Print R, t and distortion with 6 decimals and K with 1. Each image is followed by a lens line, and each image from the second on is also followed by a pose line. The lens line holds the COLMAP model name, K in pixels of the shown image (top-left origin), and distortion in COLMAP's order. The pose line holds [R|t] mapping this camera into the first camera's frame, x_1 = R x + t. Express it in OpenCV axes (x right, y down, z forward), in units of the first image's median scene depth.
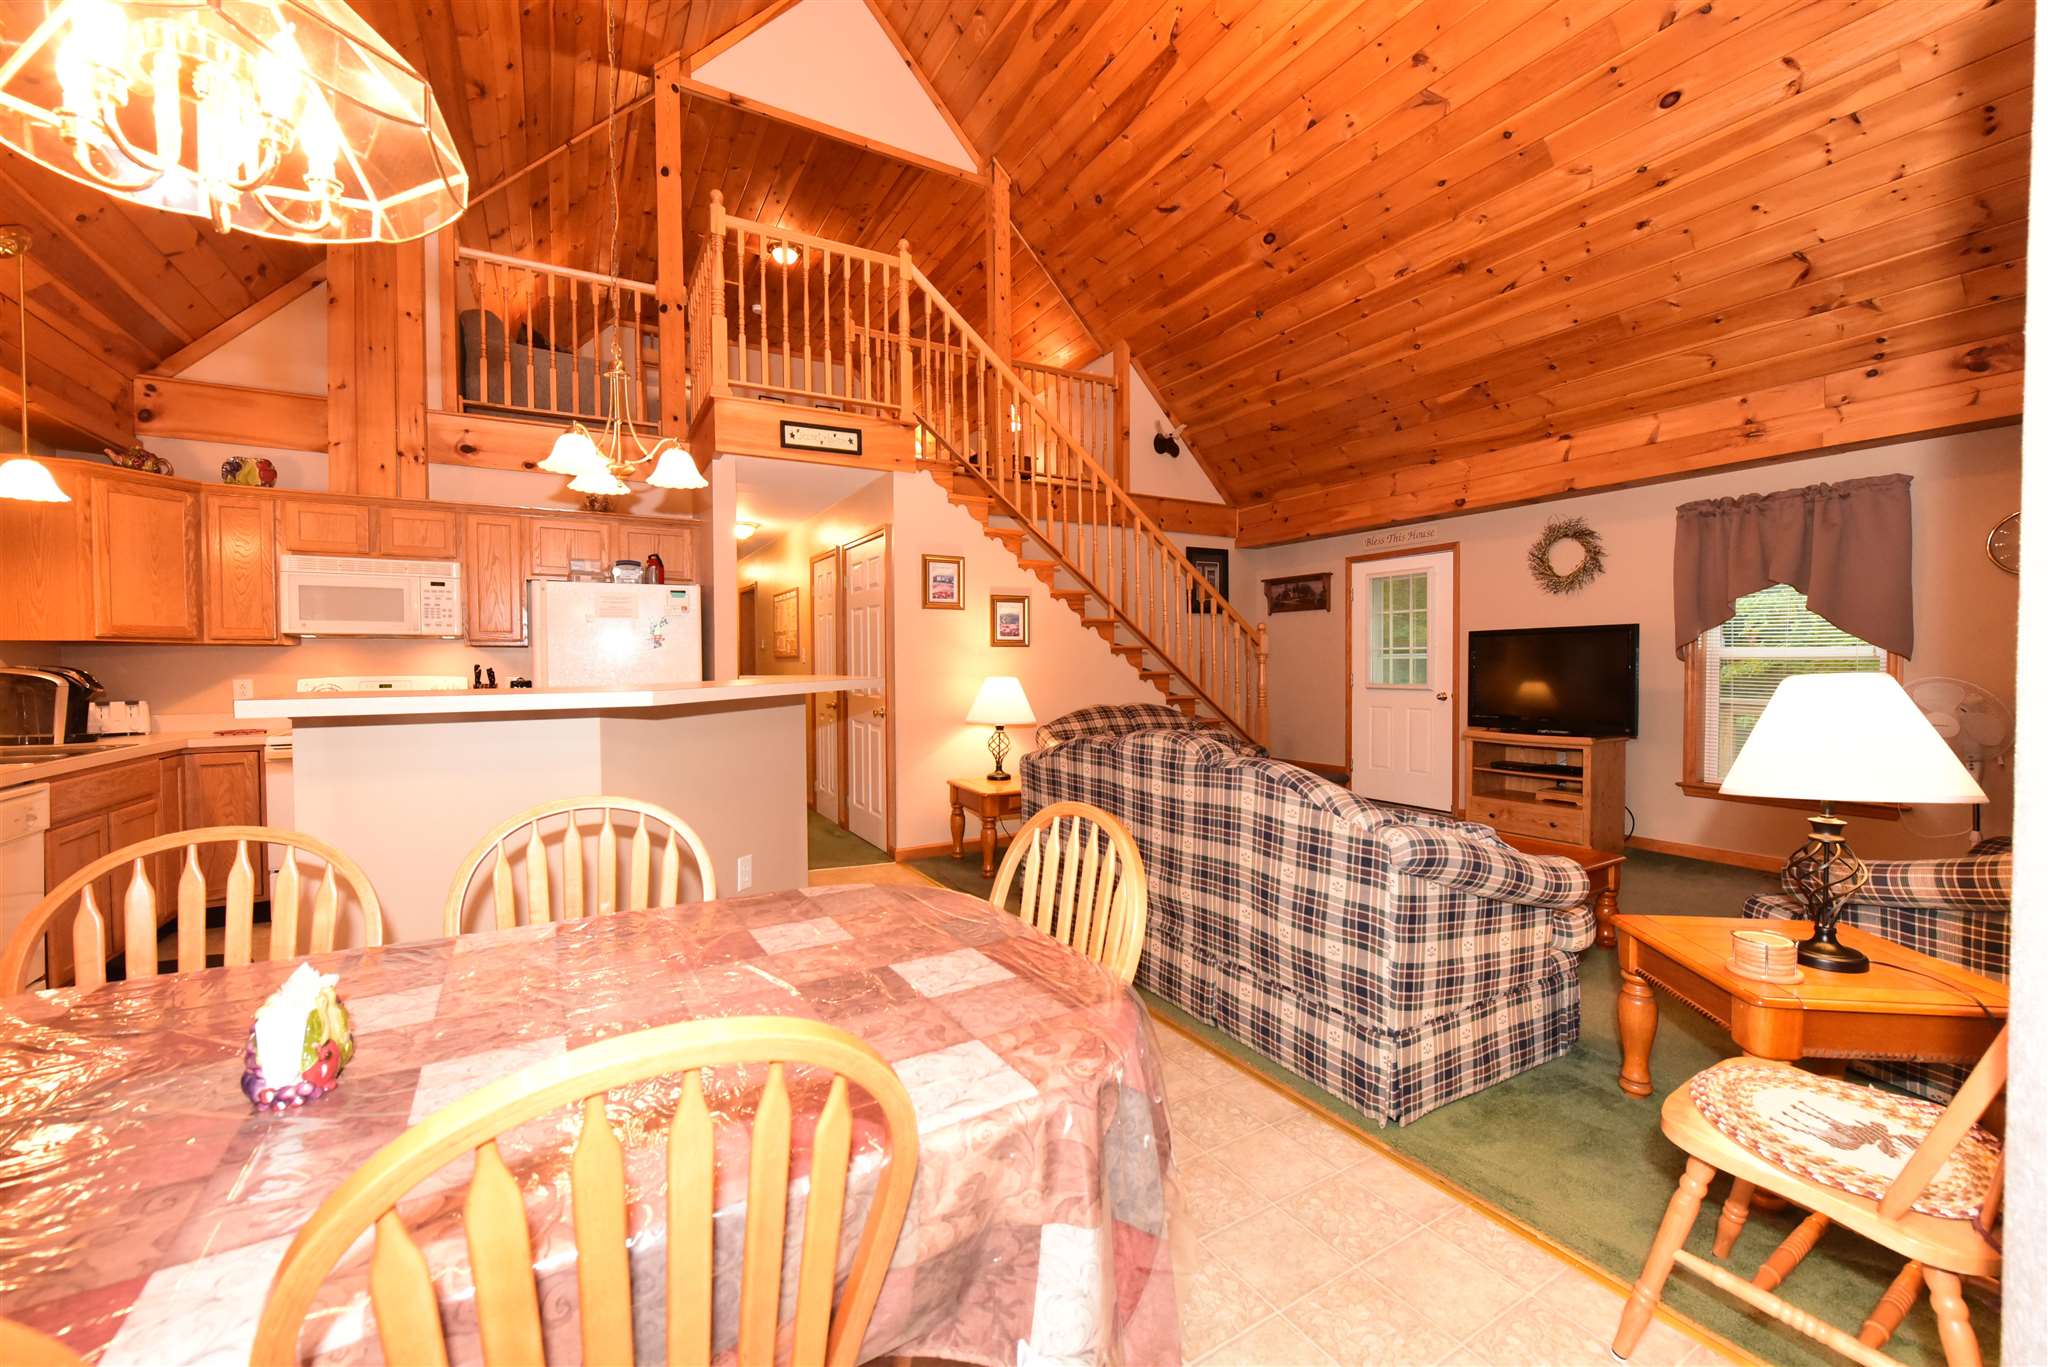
lens RADIAL K [[809.6, 0, 1032.0], [0, 809.6, 681.8], [0, 0, 1]] dist [-0.008043, -0.000633]
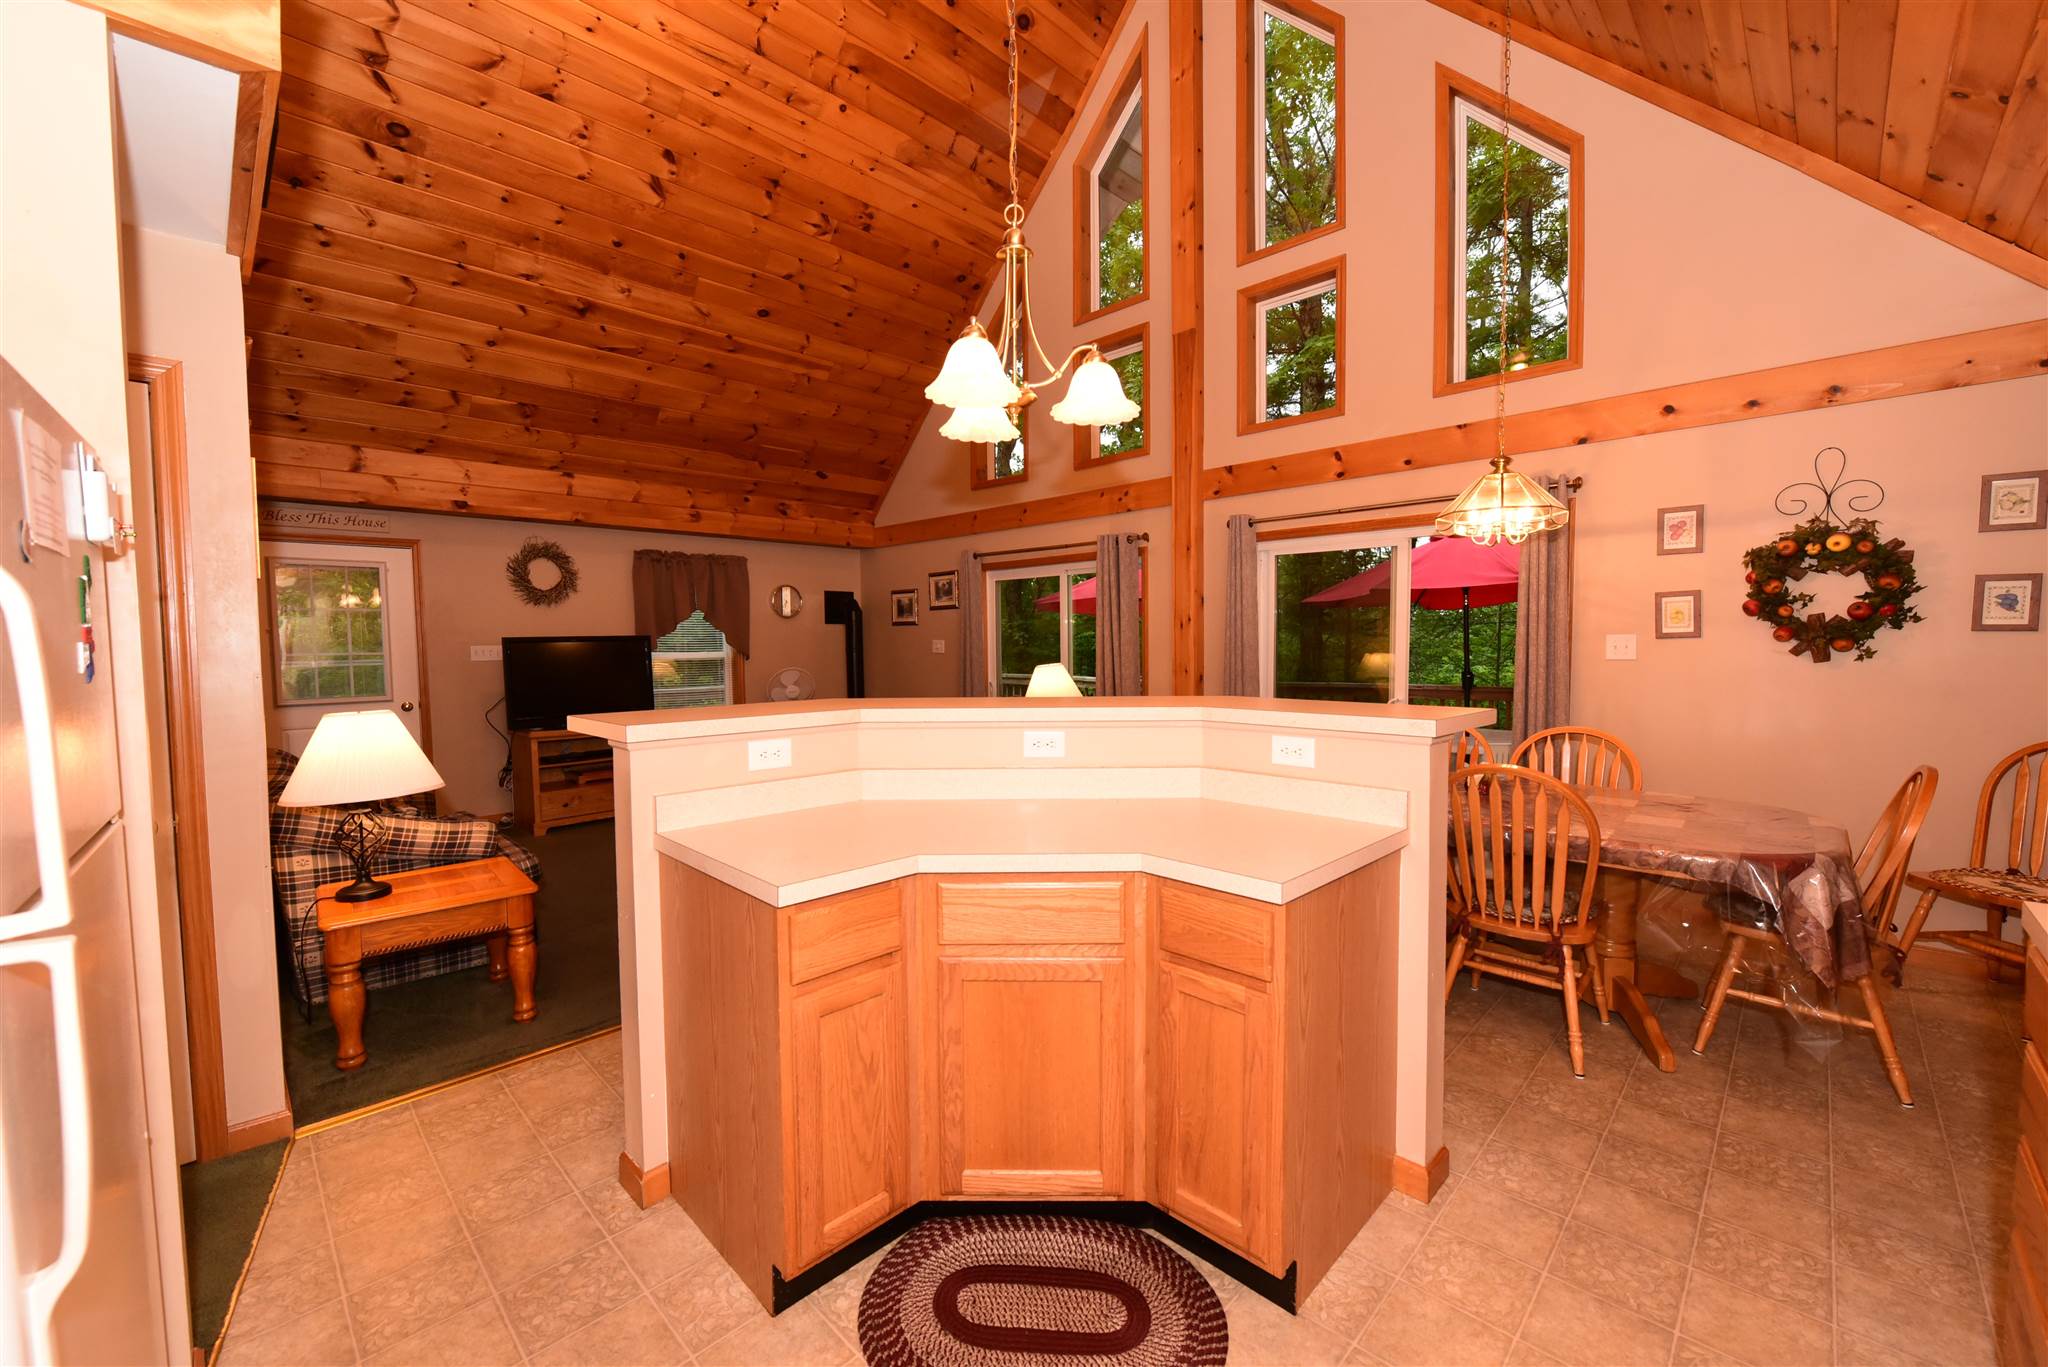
lens RADIAL K [[809.6, 0, 1035.6], [0, 809.6, 683.0], [0, 0, 1]] dist [-0.008043, -0.000633]
pose [[-0.275216, -0.041435, 0.960489, -0.679542], [0.037941, 0.997824, 0.053918, -0.037379], [-0.960634, 0.051281, -0.273045, 0.687583]]
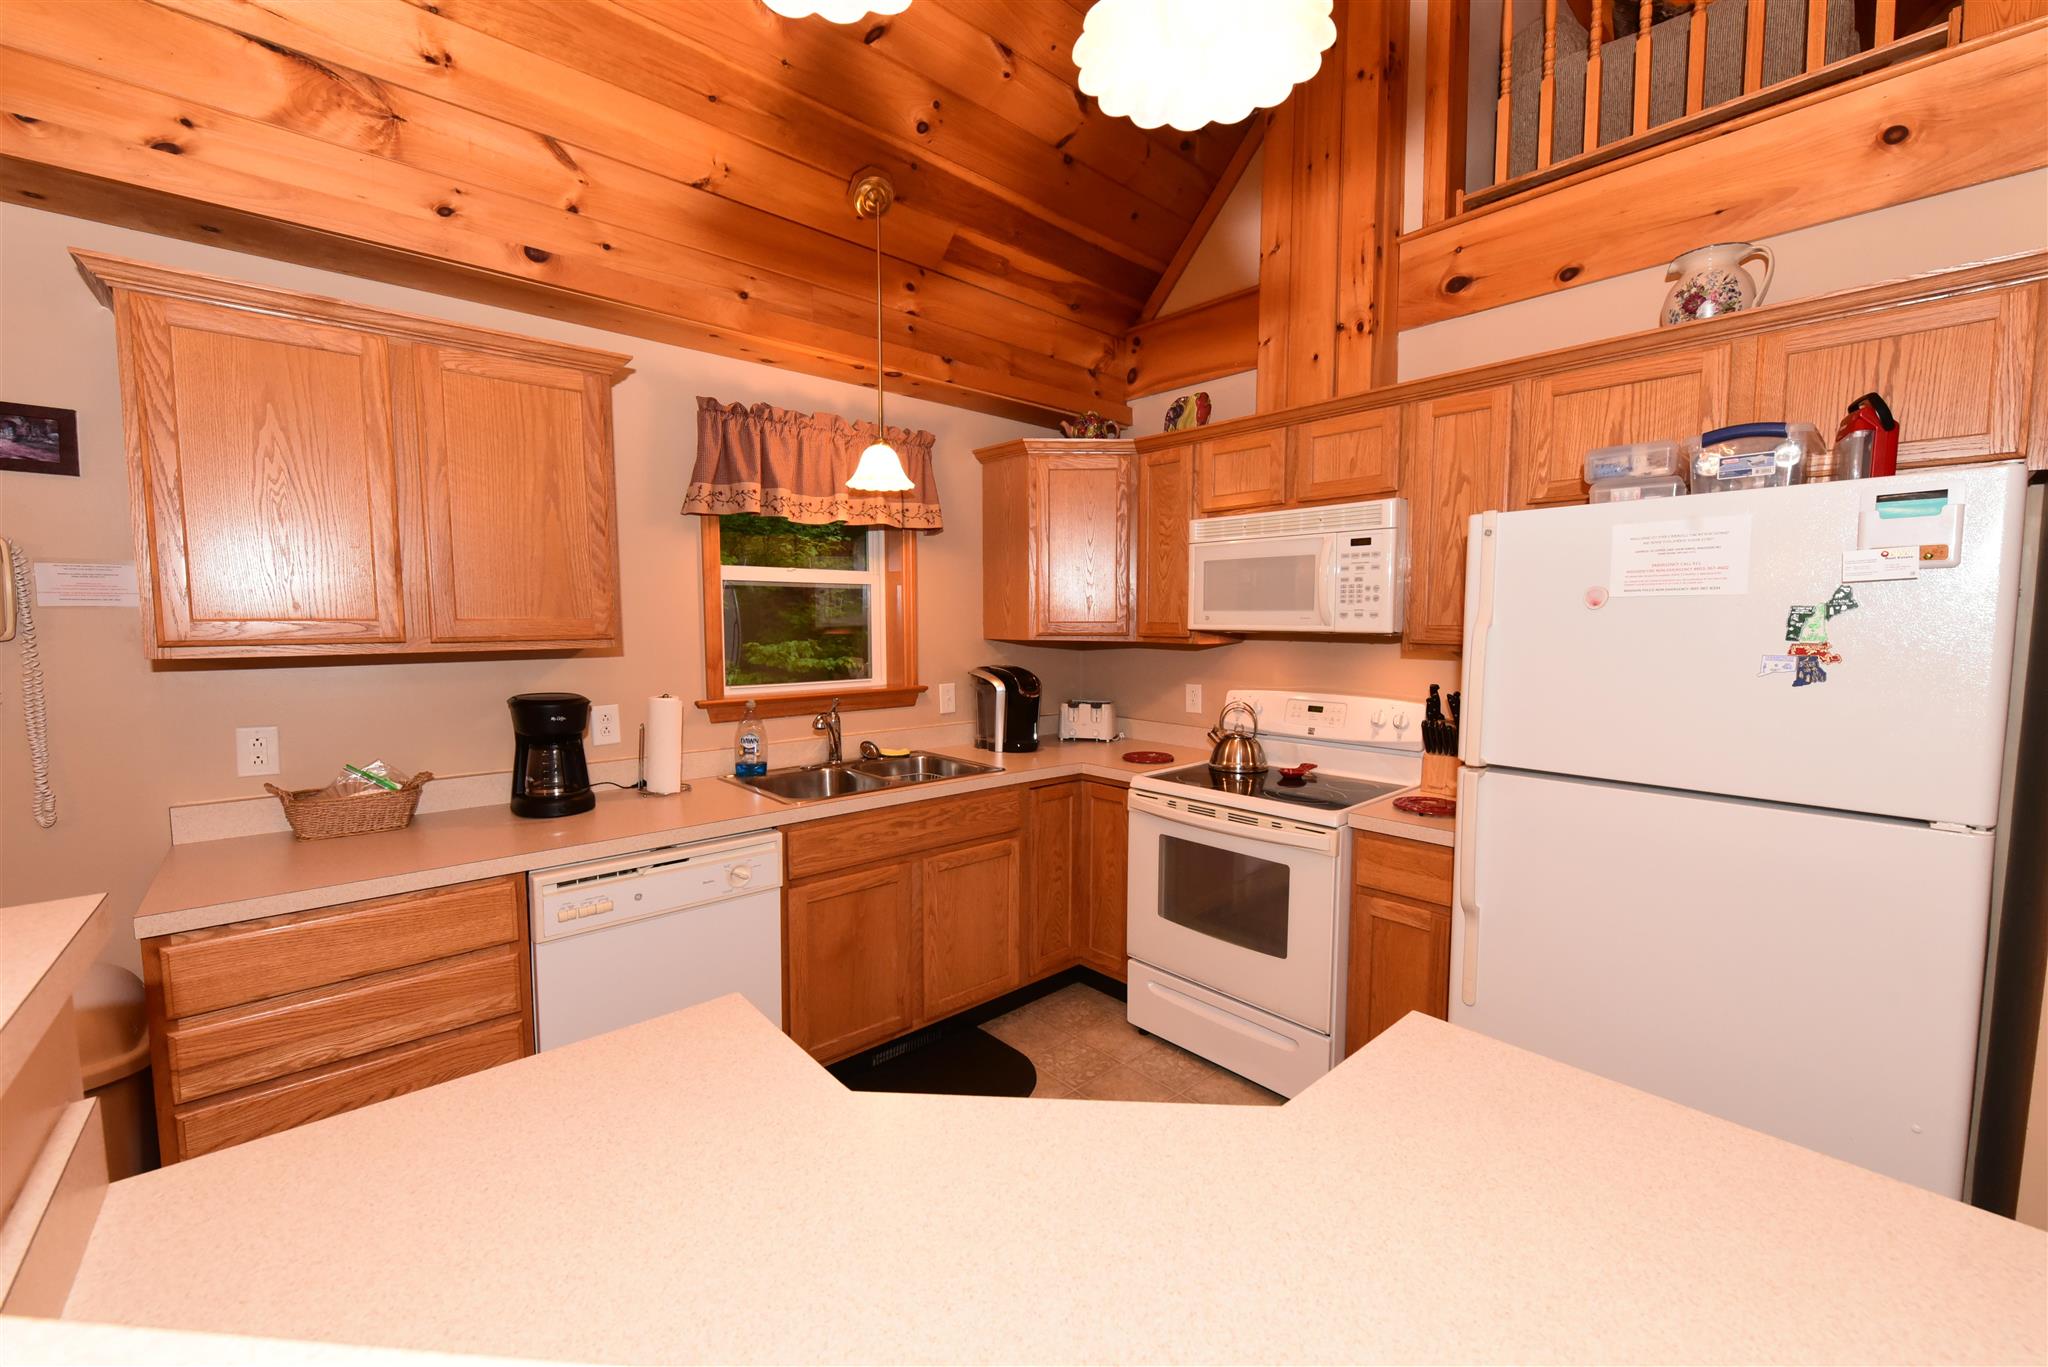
lens RADIAL K [[809.6, 0, 1033.2], [0, 809.6, 685.5], [0, 0, 1]] dist [-0.008043, -0.000633]
pose [[0.215050, 0.084664, -0.972926, -0.193916], [-0.026427, 0.996375, 0.080864, -0.051596], [0.976245, 0.008322, 0.216508, 0.553865]]
